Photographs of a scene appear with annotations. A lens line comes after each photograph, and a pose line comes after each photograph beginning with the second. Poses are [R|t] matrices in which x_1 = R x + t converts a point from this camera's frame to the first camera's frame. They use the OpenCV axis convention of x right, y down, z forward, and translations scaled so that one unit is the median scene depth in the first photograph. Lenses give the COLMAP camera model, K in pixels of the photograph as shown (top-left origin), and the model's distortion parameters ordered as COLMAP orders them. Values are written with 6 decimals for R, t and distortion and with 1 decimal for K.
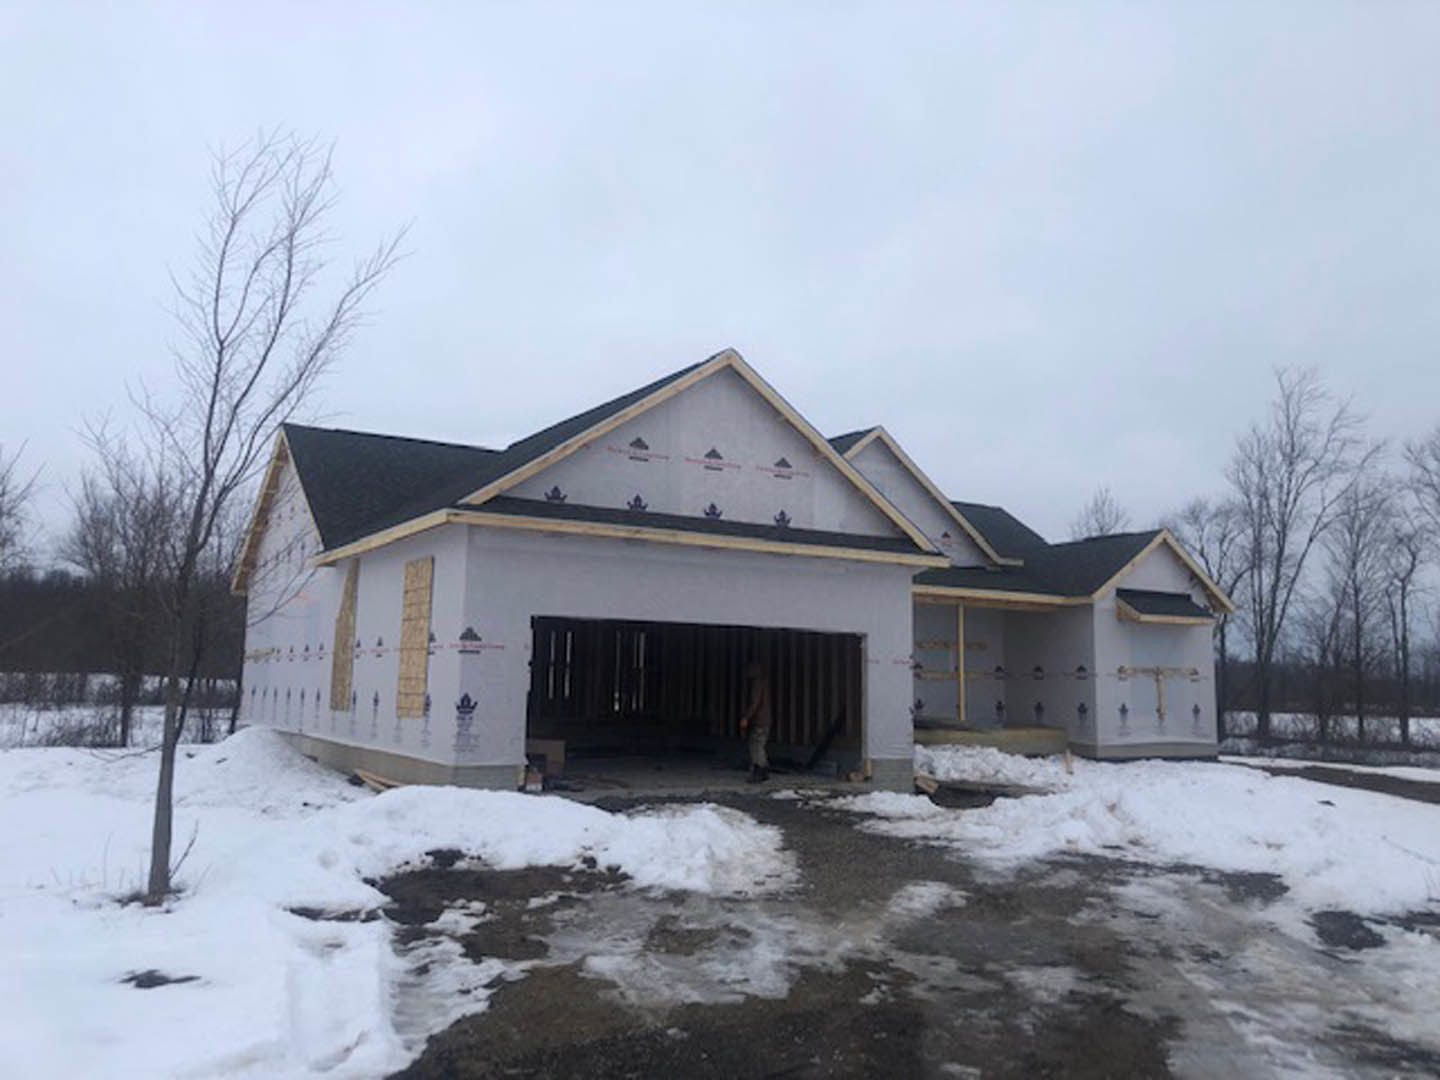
lens RADIAL K [[1192.9, 0, 721.8], [0, 1192.9, 530.5], [0, 0, 1]] dist [0.042496, -0.000392]
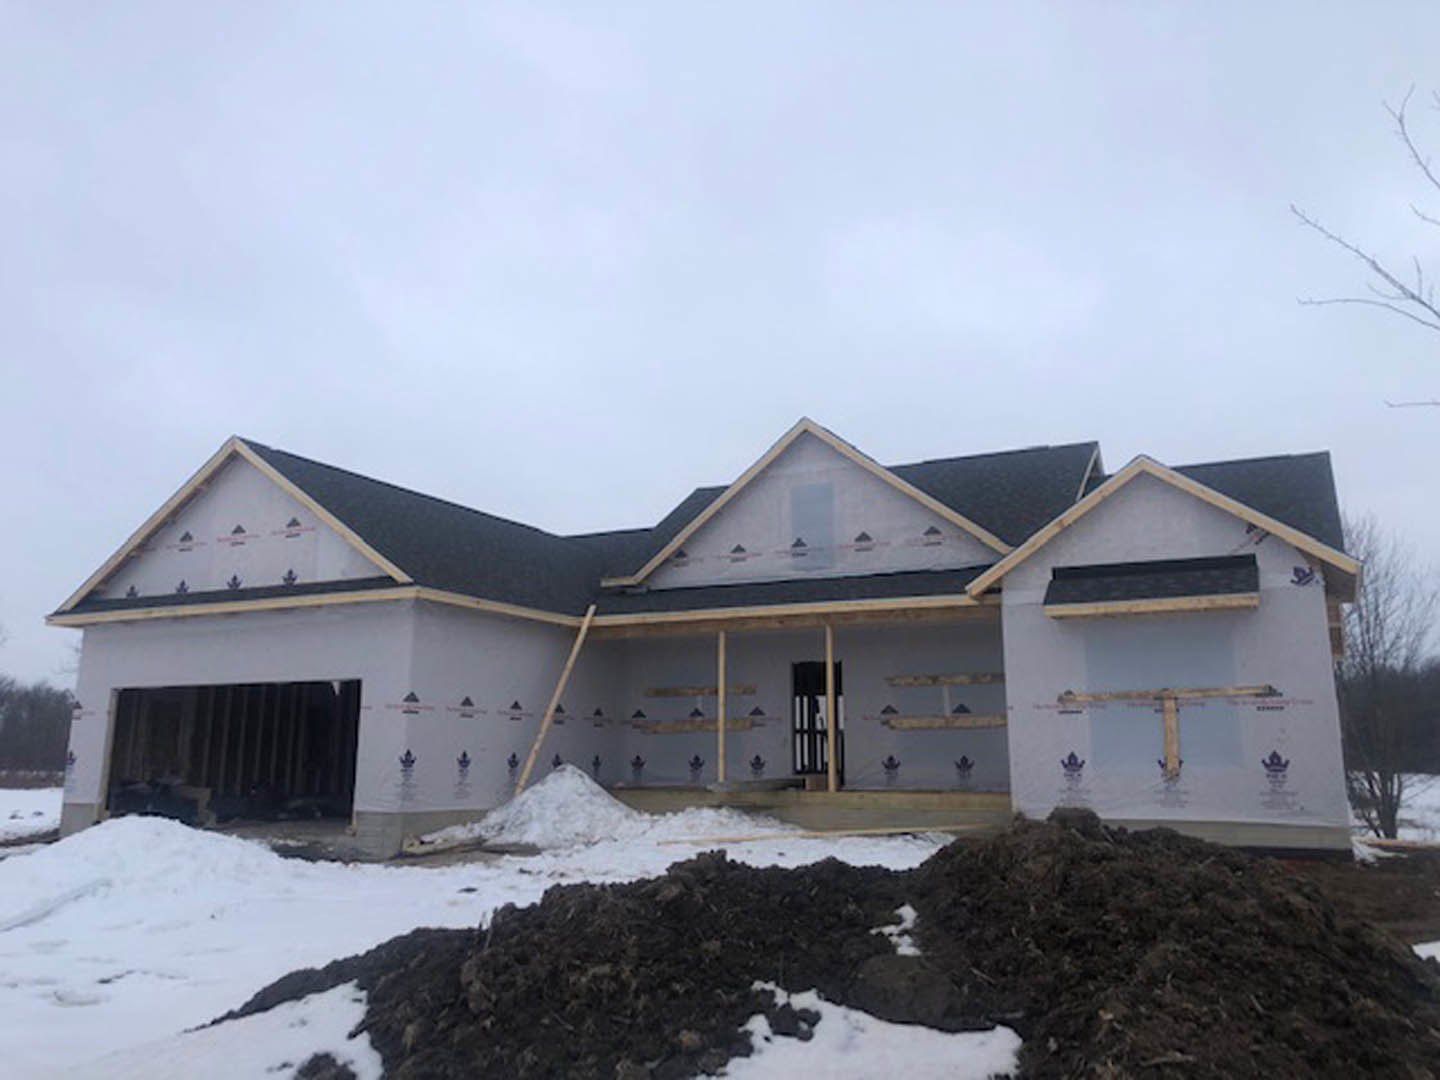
lens RADIAL K [[1192.9, 0, 721.8], [0, 1192.9, 530.5], [0, 0, 1]] dist [0.042496, -0.000392]
pose [[0.503424, -0.171723, -0.846803, 1.128188], [0.119933, 0.984452, -0.128337, 0.129238], [0.855676, -0.036952, 0.516192, 0.766845]]
